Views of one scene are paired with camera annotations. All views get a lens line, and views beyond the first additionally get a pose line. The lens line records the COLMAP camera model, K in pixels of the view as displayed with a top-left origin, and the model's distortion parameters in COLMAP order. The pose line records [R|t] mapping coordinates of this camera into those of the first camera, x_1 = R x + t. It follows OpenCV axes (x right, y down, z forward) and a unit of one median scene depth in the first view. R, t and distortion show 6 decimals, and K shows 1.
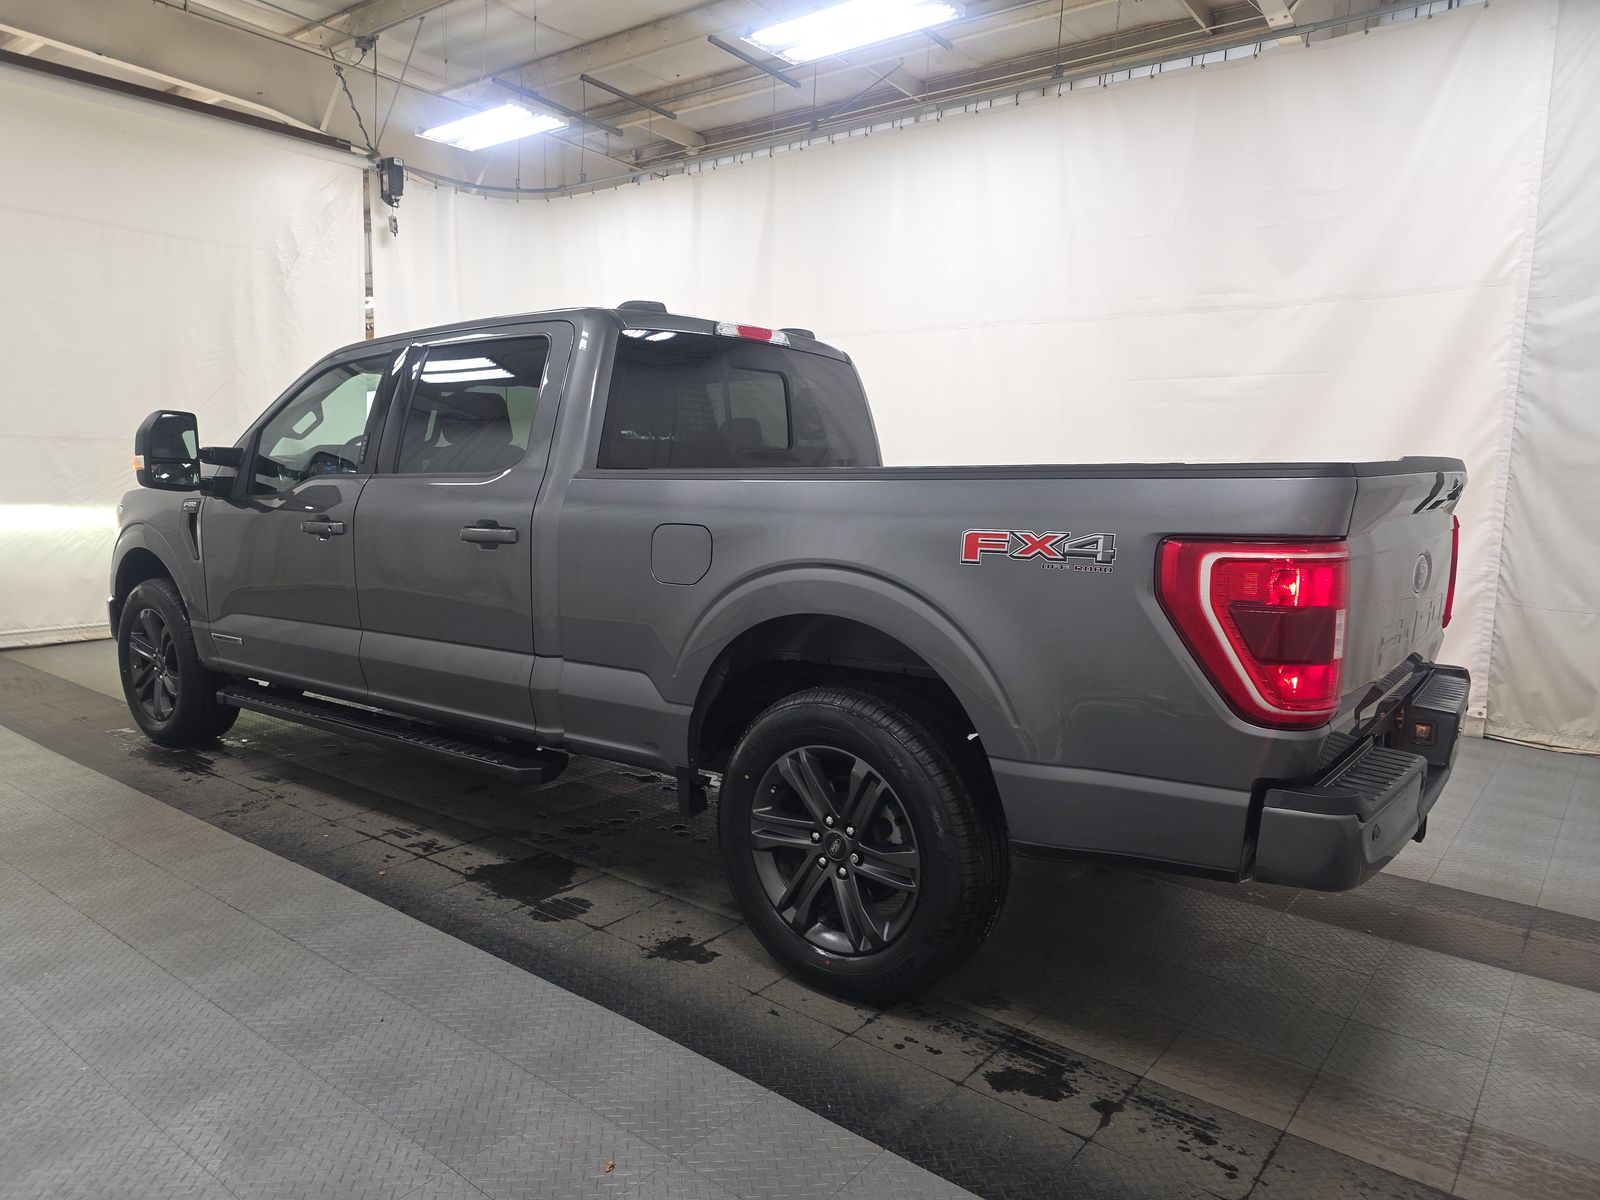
lens RADIAL K [[1079.4, 0, 787.8], [0, 1079.4, 596.2], [0, 0, 1]] dist [0.039674, -0.034111]
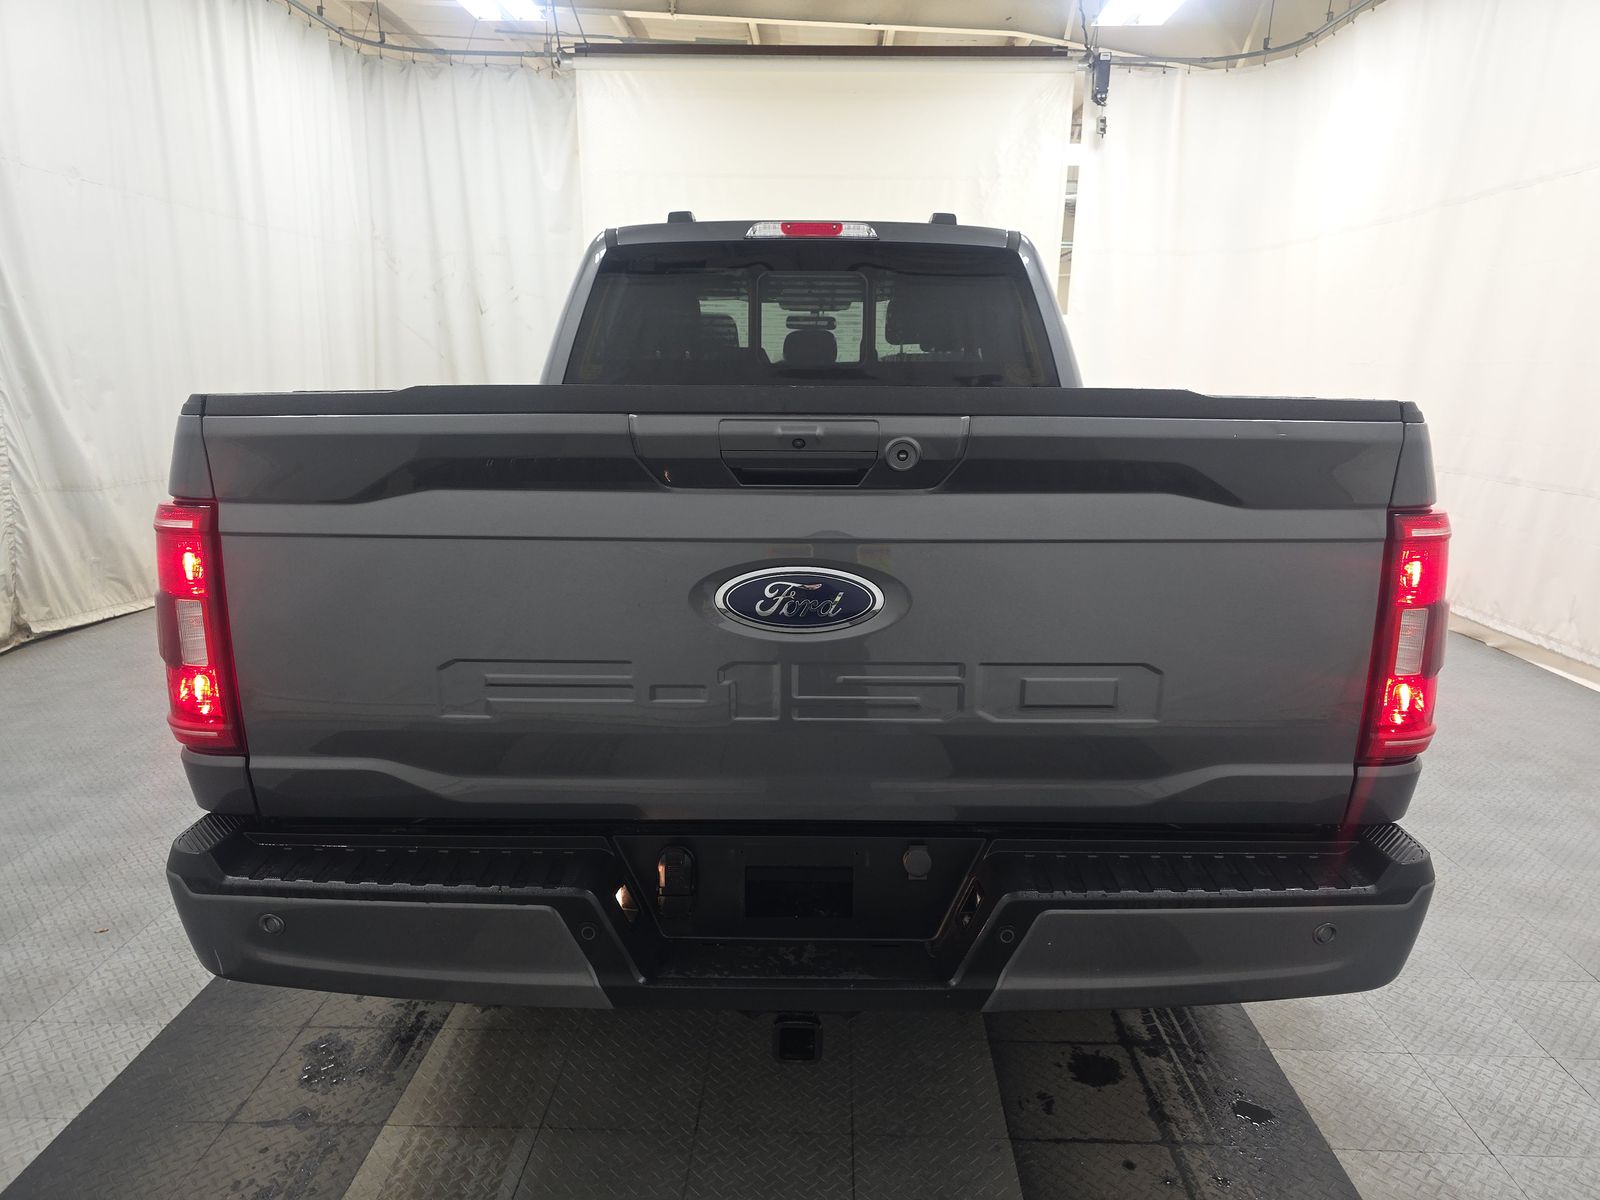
lens RADIAL K [[1079.4, 0, 807.0], [0, 1079.4, 610.4], [0, 0, 1]] dist [0.039674, -0.034111]
pose [[0.599495, 0.166332, -0.782904, 0.353731], [-0.094037, 0.986031, 0.137480, -0.031220], [0.794835, -0.008797, 0.606762, 0.238093]]
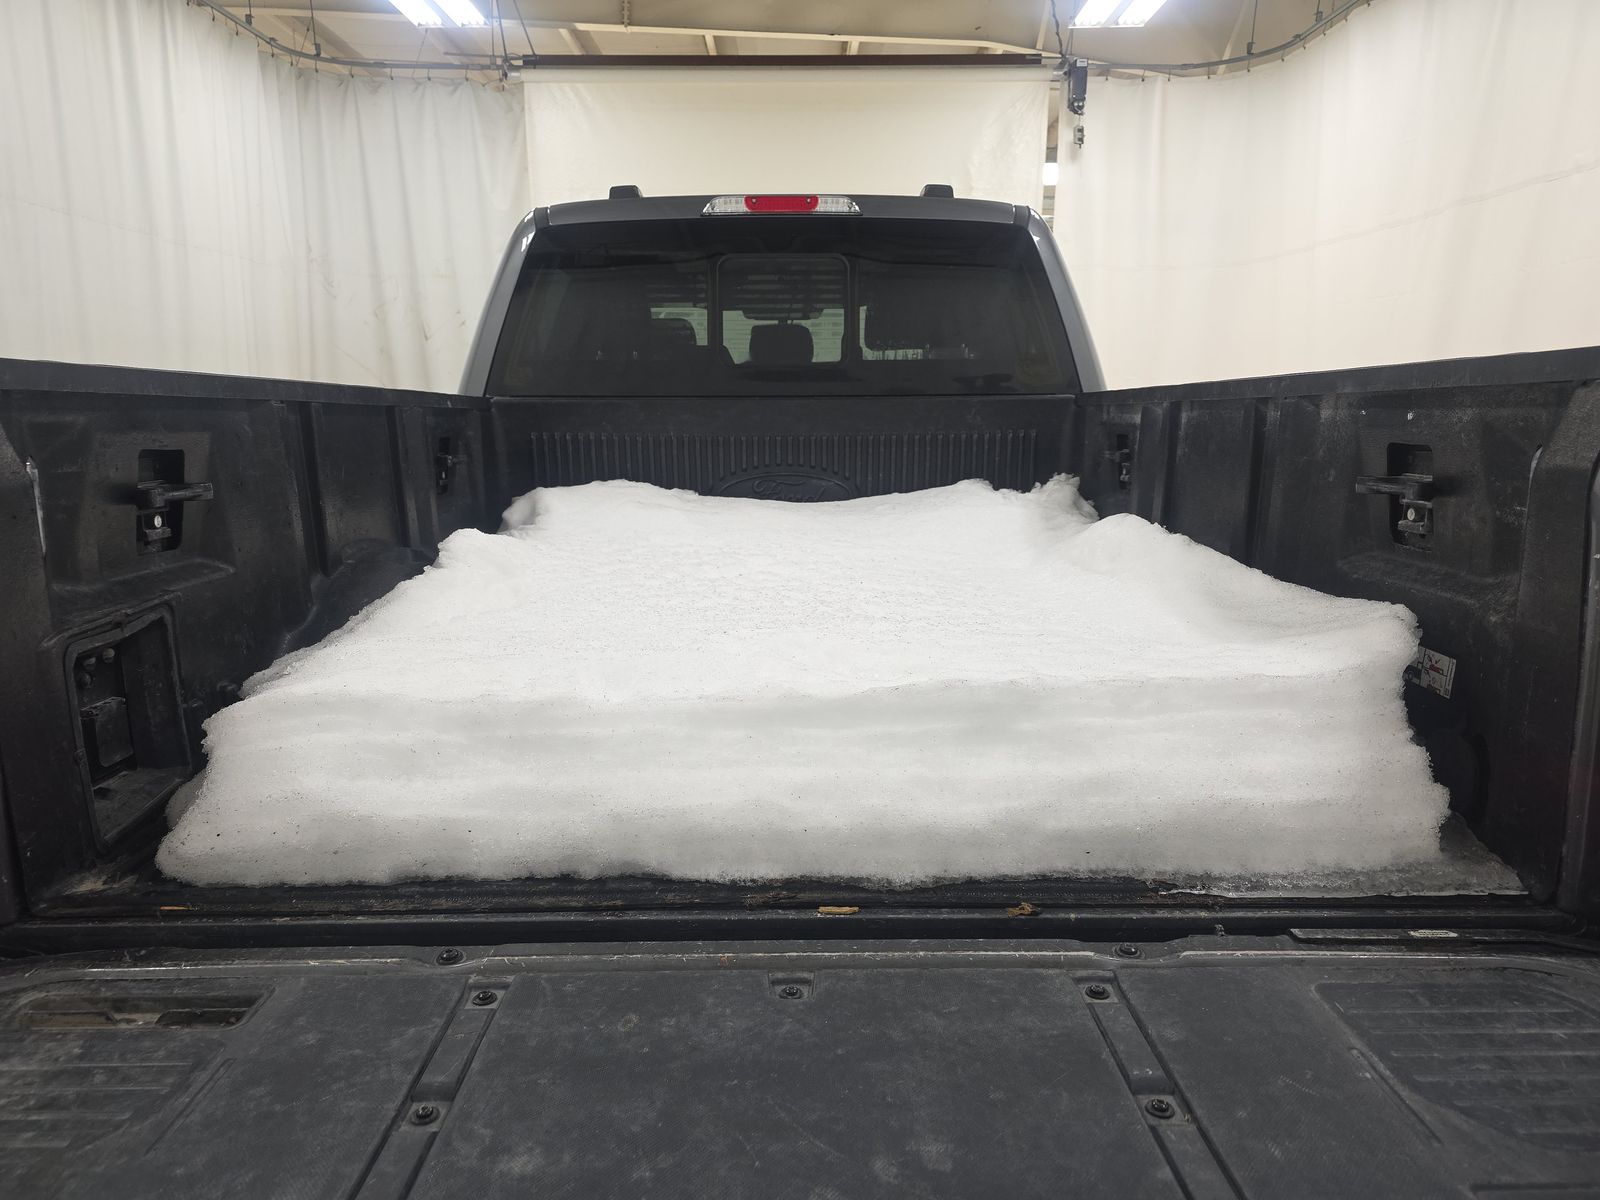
lens RADIAL K [[1079.4, 0, 786.0], [0, 1079.4, 600.7], [0, 0, 1]] dist [0.039674, -0.034111]
pose [[0.611468, 0.126371, -0.781113, 0.289322], [-0.081565, 0.991972, 0.096634, -0.025782], [0.787054, 0.004623, 0.616866, 0.283380]]
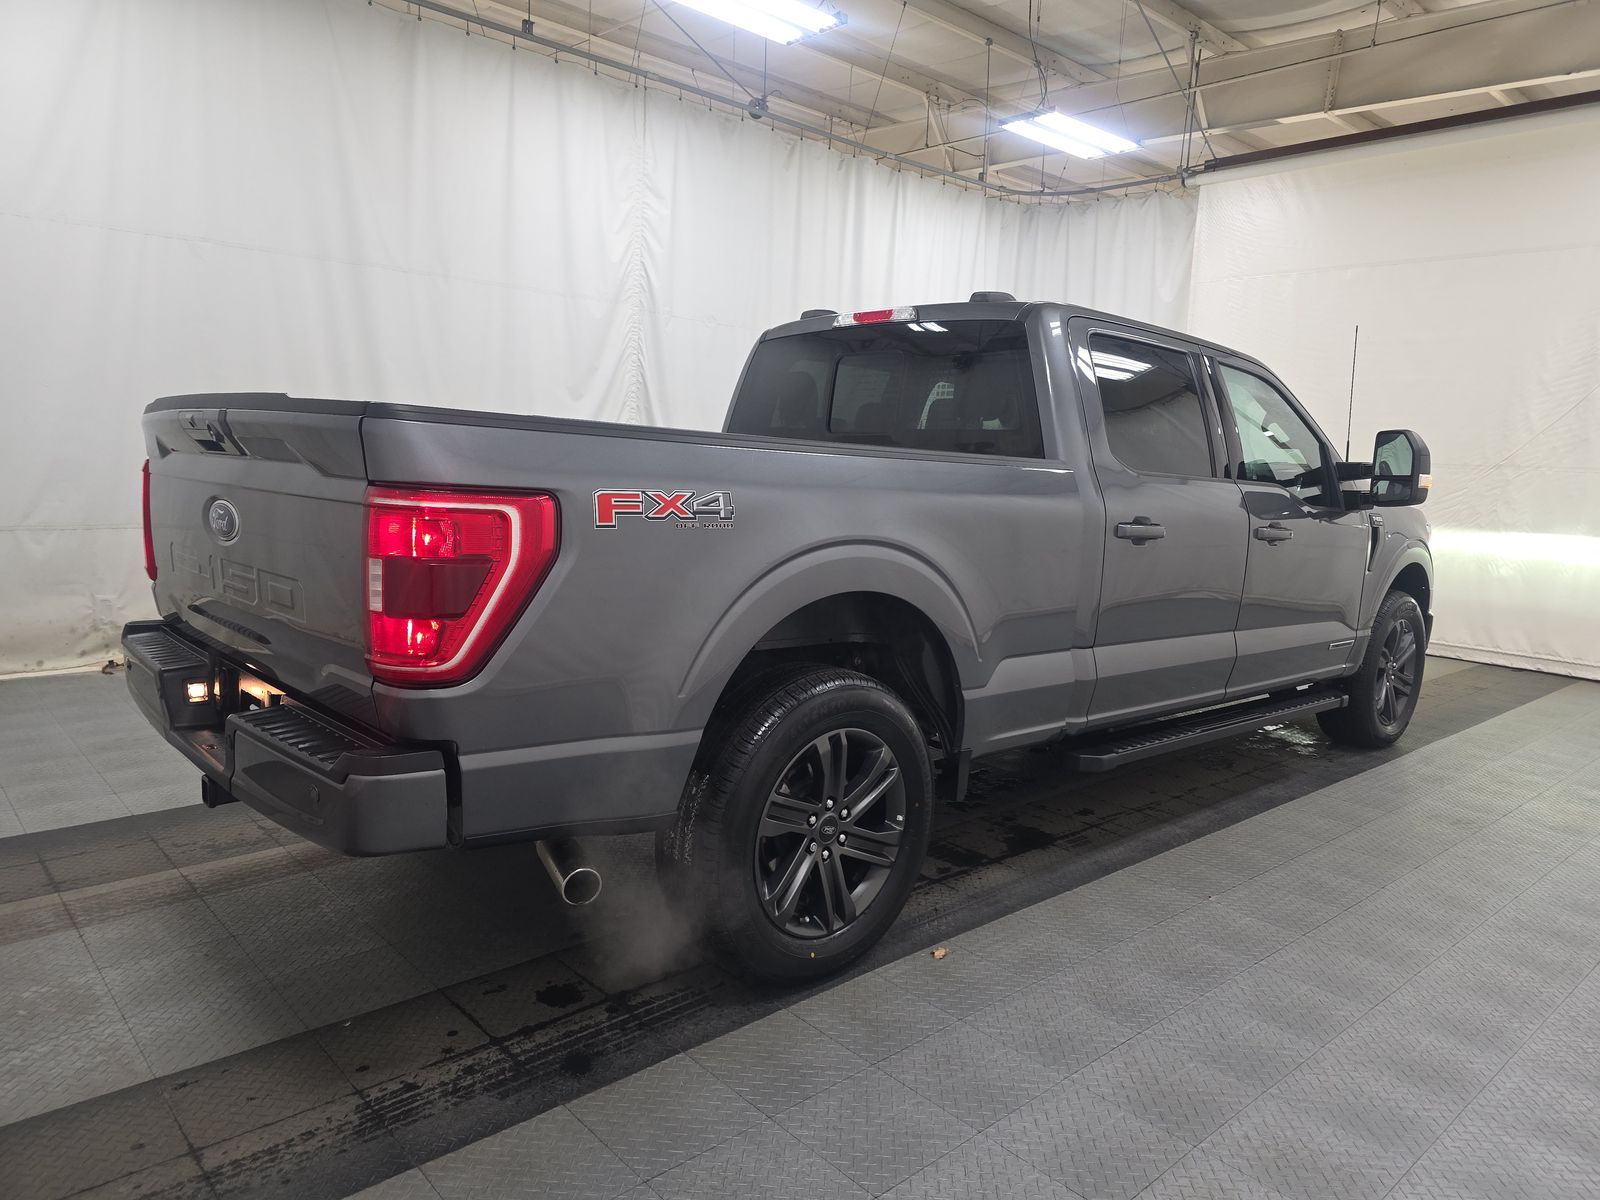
lens RADIAL K [[1079.4, 0, 793.5], [0, 1079.4, 609.8], [0, 0, 1]] dist [0.039674, -0.034111]
pose [[-0.169611, 0.110637, -0.979281, 0.497966], [-0.162032, 0.977025, 0.138446, -0.053956], [0.972100, 0.182157, -0.147787, 0.571069]]
